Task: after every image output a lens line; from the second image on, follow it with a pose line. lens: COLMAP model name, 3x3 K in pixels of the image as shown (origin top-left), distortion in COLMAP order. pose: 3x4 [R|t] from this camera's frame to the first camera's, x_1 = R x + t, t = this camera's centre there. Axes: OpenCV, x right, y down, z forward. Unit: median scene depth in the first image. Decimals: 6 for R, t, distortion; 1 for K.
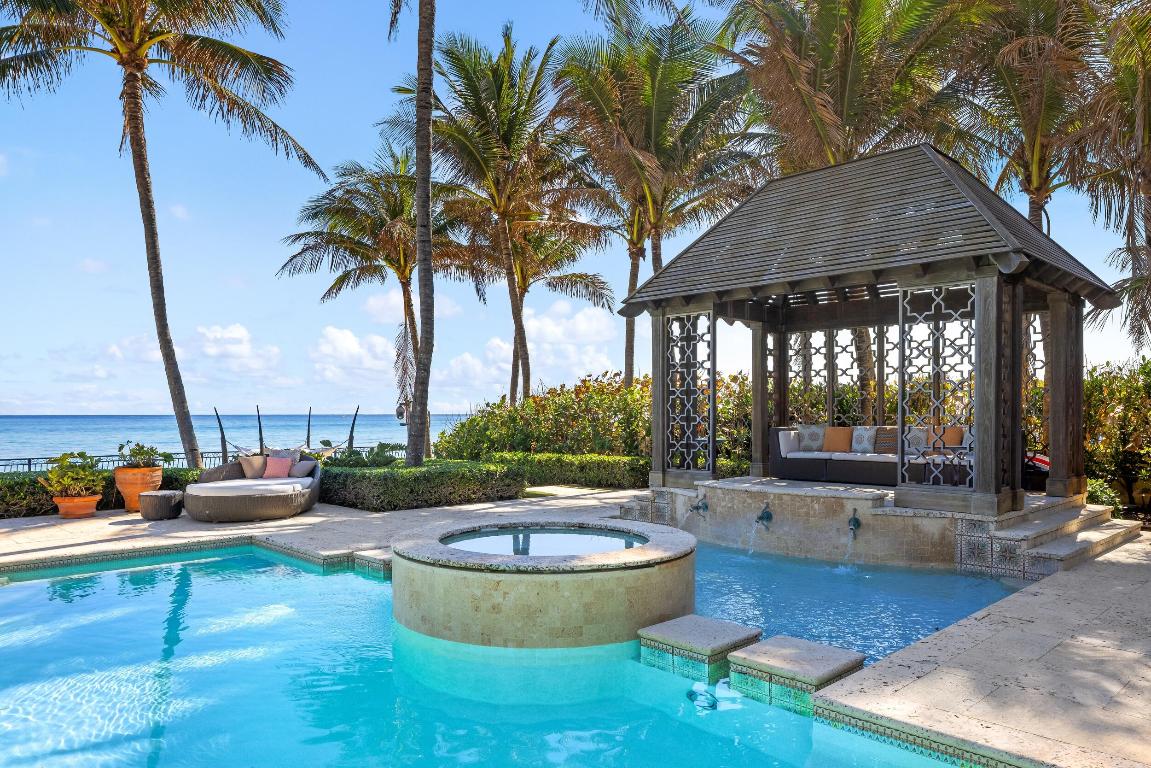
lens RADIAL K [[794.8, 0, 577.4], [0, 794.8, 415.2], [0, 0, 1]] dist [-0.005583, 0.003059]
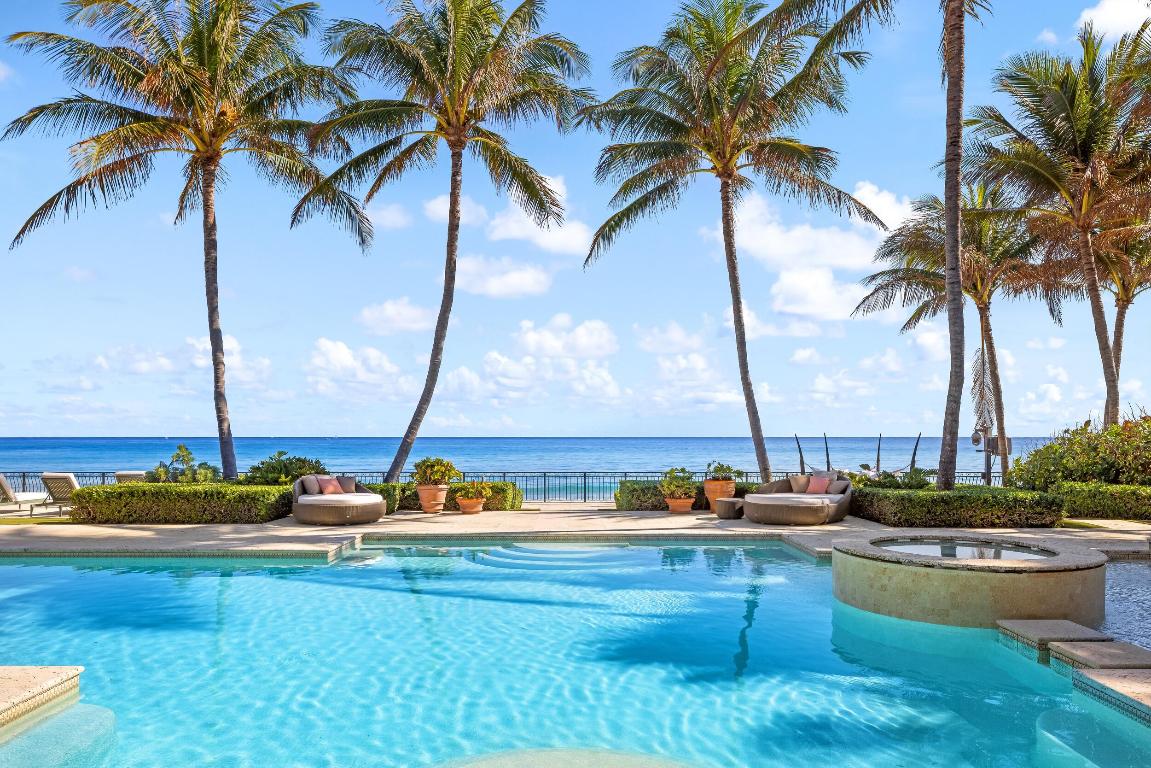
lens RADIAL K [[794.8, 0, 577.4], [0, 794.8, 415.2], [0, 0, 1]] dist [-0.005583, 0.003059]
pose [[0.735050, -0.015300, -0.677840, 0.185594], [-0.004333, 0.999619, -0.027261, -0.007498], [0.677999, 0.022975, 0.734704, -0.160988]]
